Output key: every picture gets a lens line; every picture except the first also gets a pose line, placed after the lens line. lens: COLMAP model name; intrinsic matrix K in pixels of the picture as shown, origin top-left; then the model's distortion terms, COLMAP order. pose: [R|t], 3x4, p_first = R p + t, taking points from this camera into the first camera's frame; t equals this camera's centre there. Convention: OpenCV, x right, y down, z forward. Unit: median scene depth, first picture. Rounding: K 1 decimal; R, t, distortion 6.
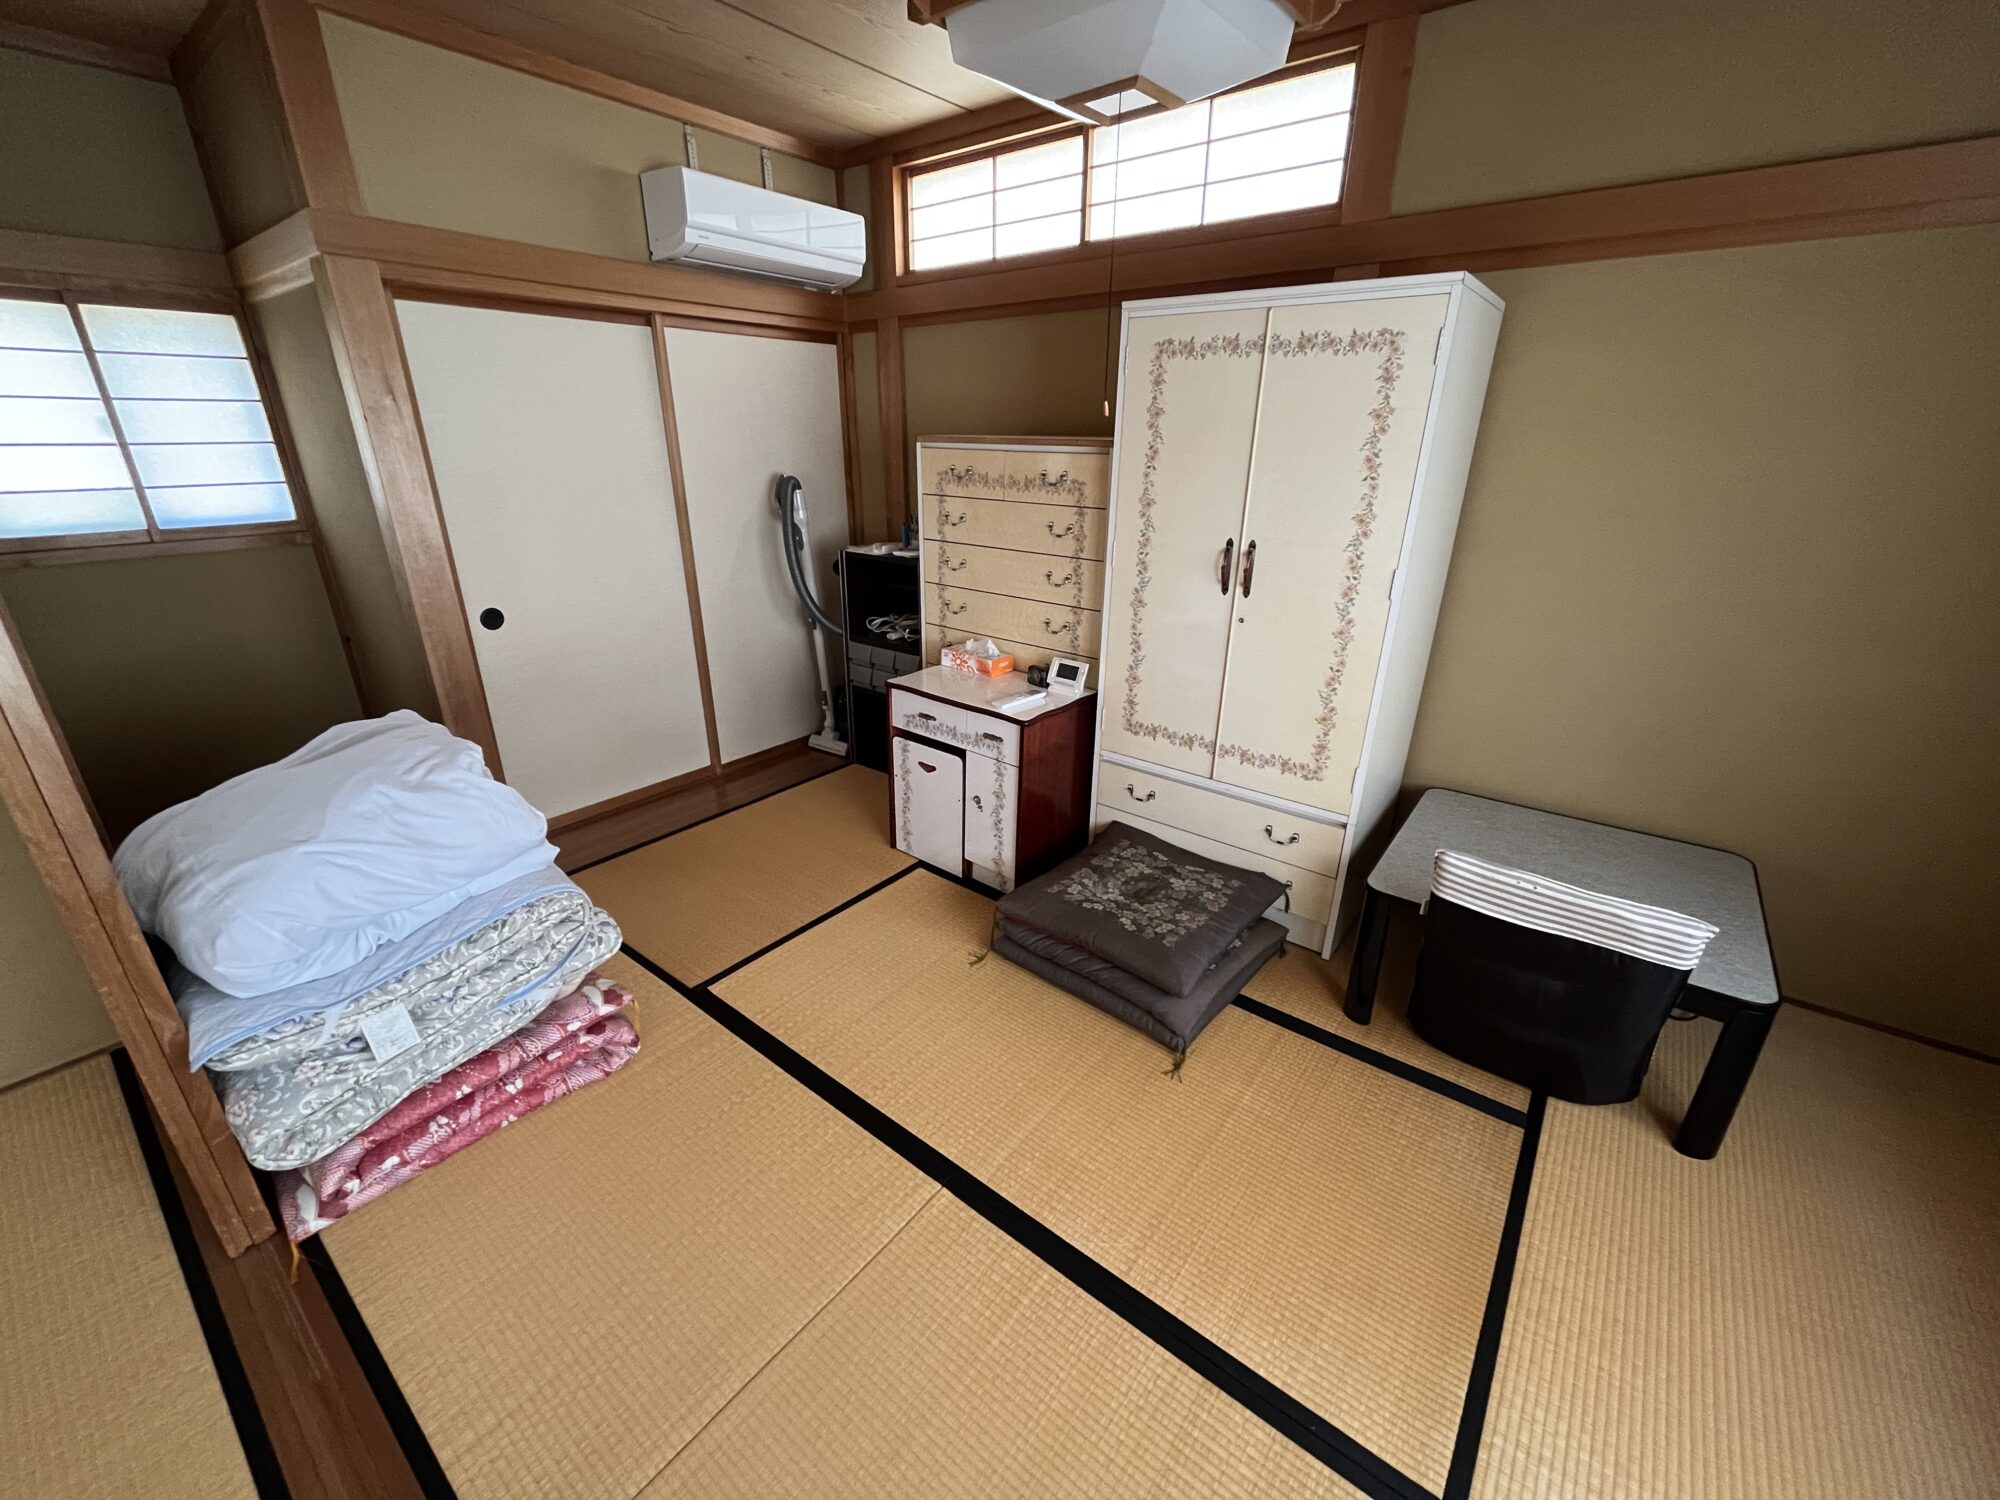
lens RADIAL K [[805.3, 0, 991.6], [0, 805.3, 744.2], [0, 0, 1]] dist [0.001425, 0.000107]
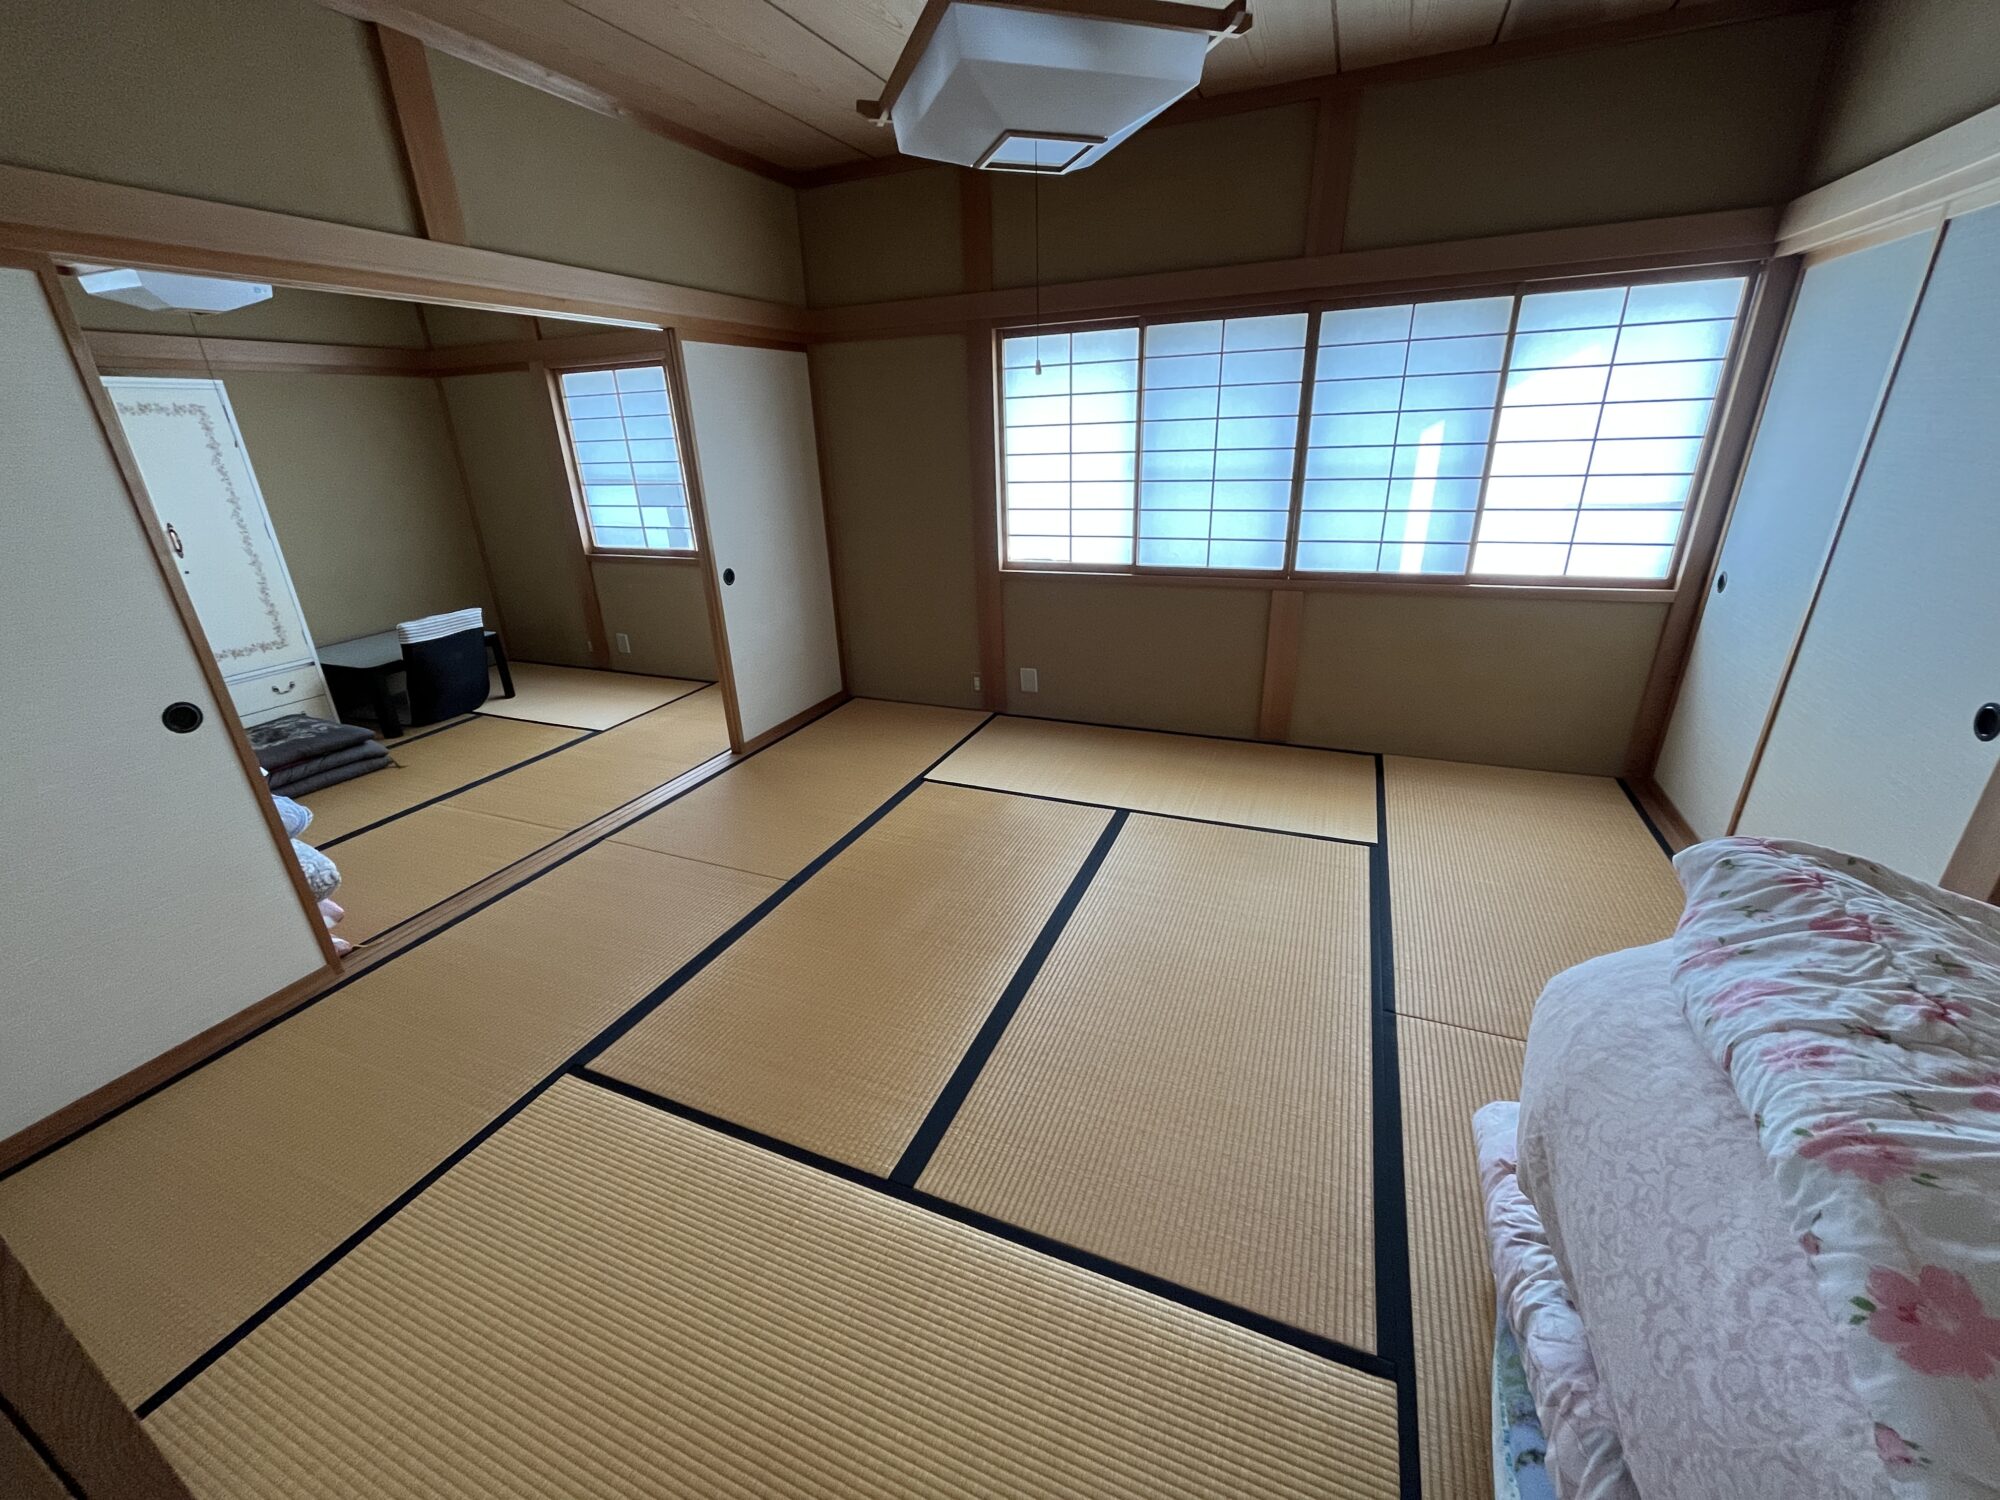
lens RADIAL K [[805.3, 0, 992.6], [0, 805.3, 752.6], [0, 0, 1]] dist [0.001425, 0.000107]
pose [[-0.264612, -0.350628, 0.898354, -1.882365], [0.387868, 0.814193, 0.432028, 0.078570], [-0.882915, 0.462763, -0.079448, -0.161977]]
